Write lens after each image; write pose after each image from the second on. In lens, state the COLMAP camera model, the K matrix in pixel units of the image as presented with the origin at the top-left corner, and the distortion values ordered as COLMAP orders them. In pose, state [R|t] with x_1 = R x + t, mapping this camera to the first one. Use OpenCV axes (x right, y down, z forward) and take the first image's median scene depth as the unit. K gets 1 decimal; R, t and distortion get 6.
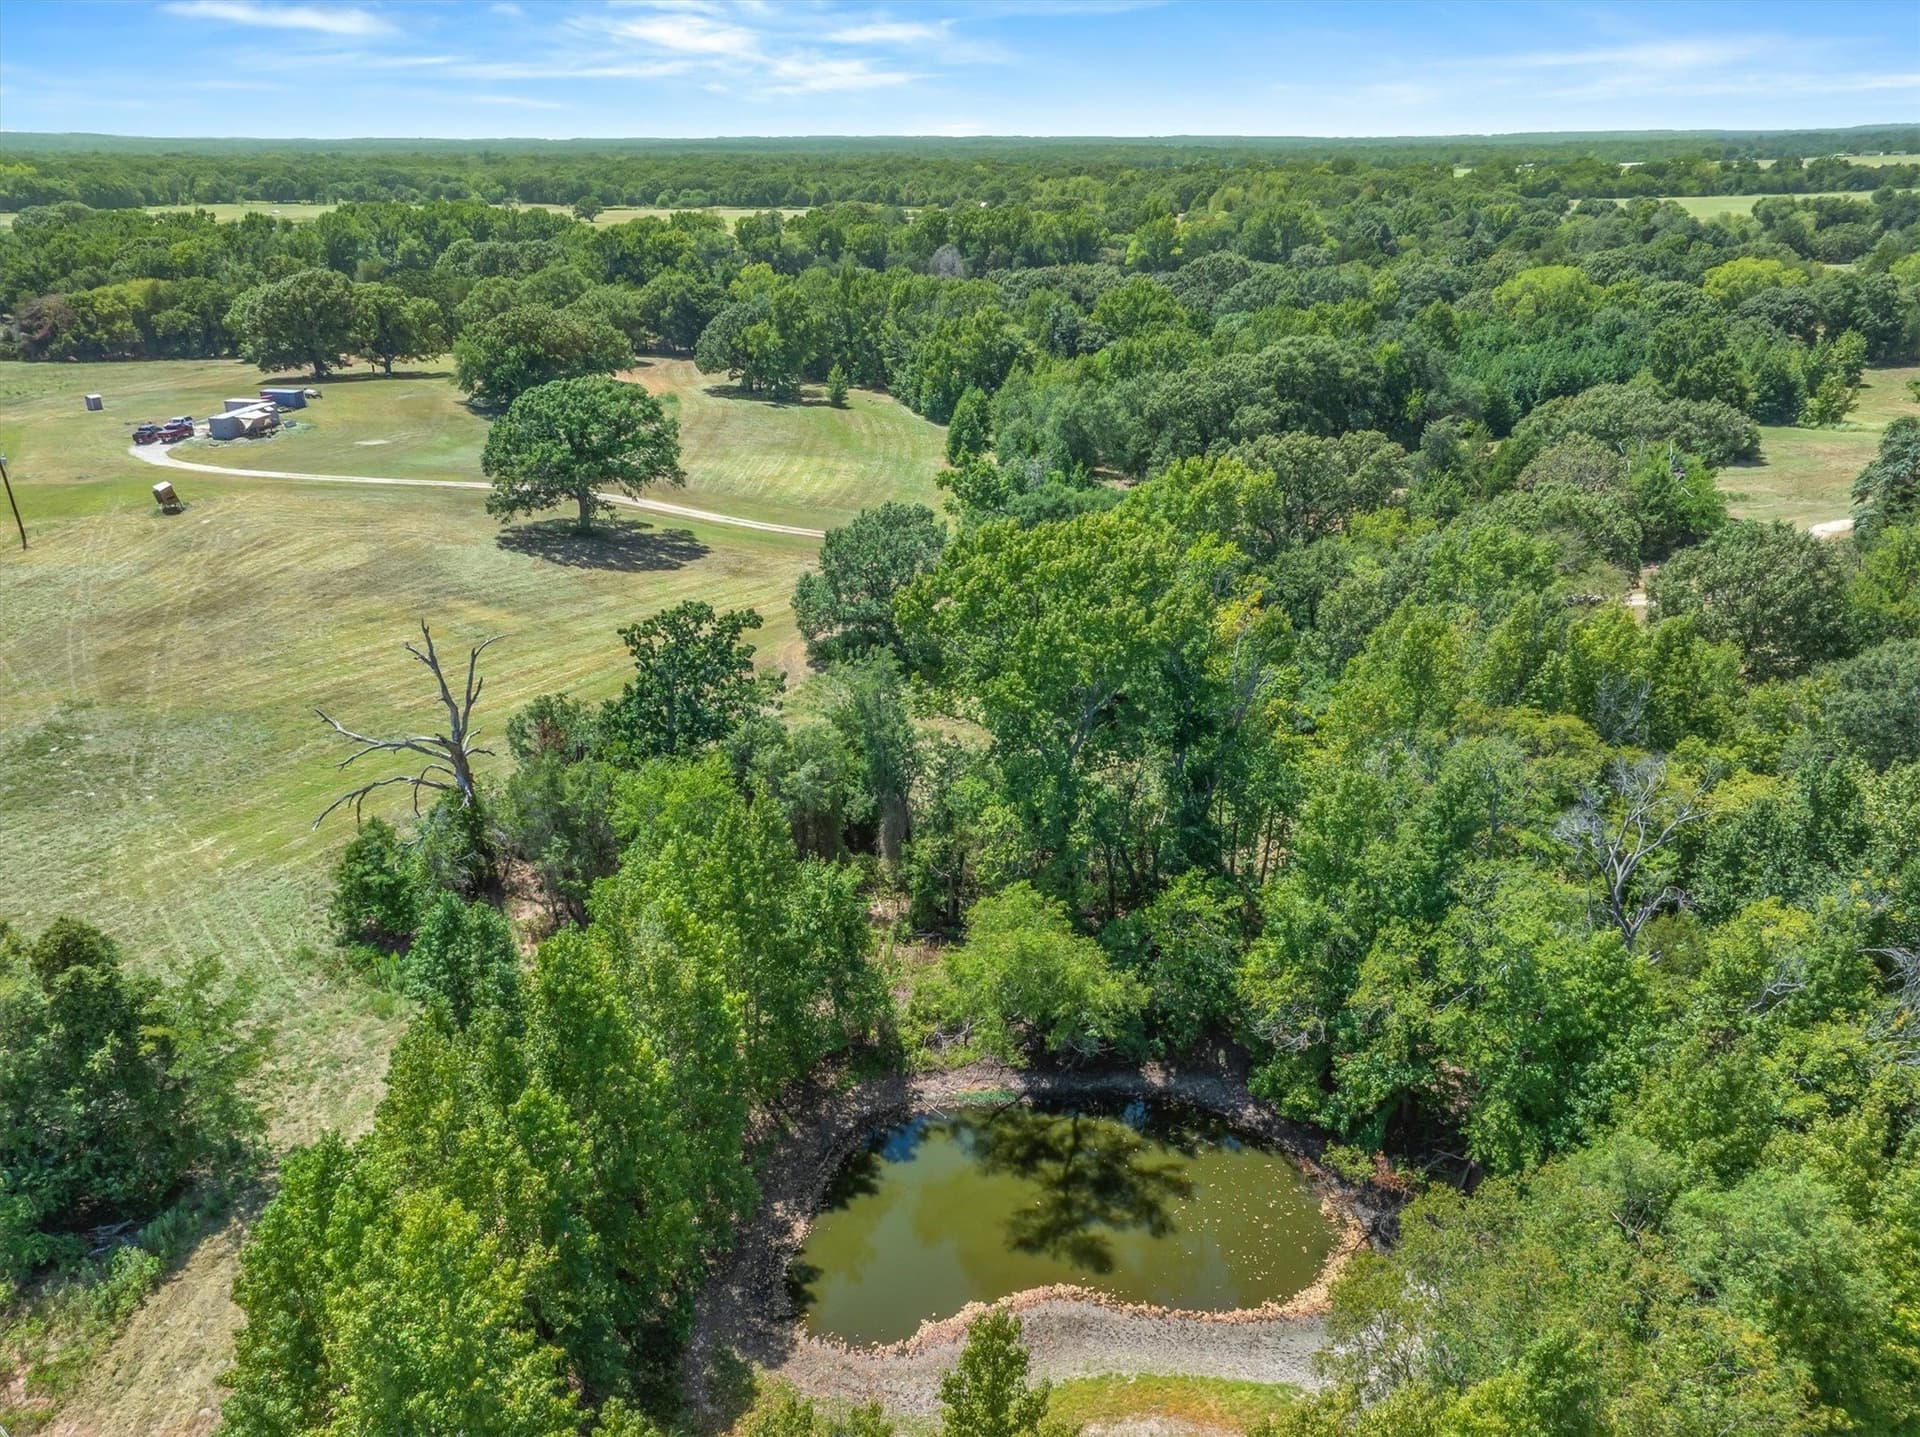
lens RADIAL K [[1368.0, 0, 960.0], [0, 1368.0, 718.5], [0, 0, 1]] dist [-0.028712, -0.004250]
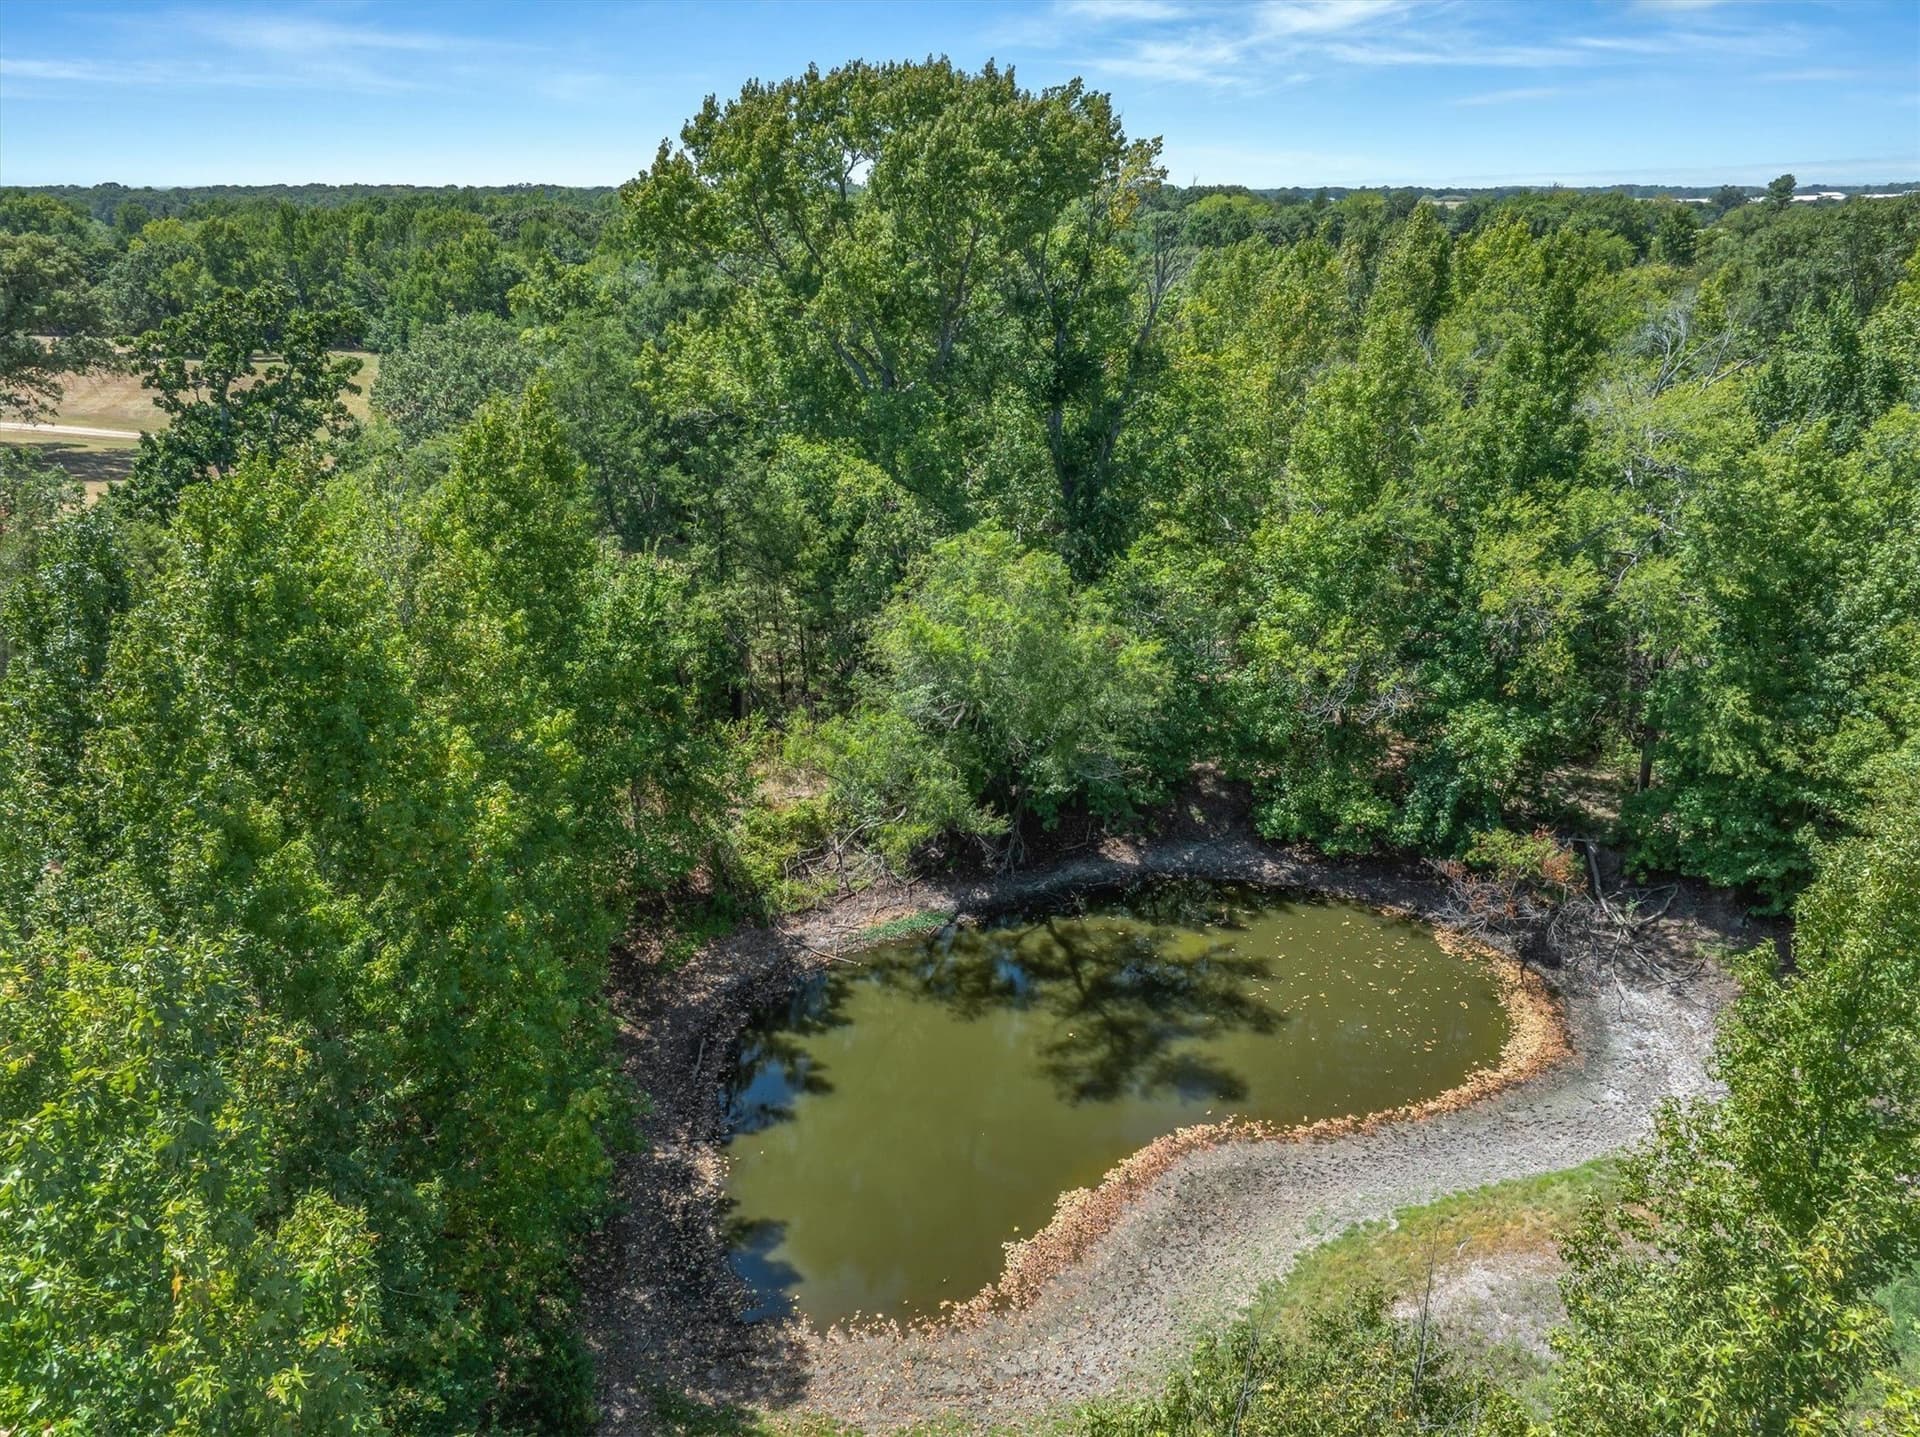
lens RADIAL K [[1368.0, 0, 960.0], [0, 1368.0, 718.5], [0, 0, 1]] dist [-0.028712, -0.004250]
pose [[0.921368, -0.139788, 0.362684, -0.177824], [0.155156, 0.987799, -0.013437, 0.197657], [-0.356380, 0.068653, 0.931815, 0.398333]]
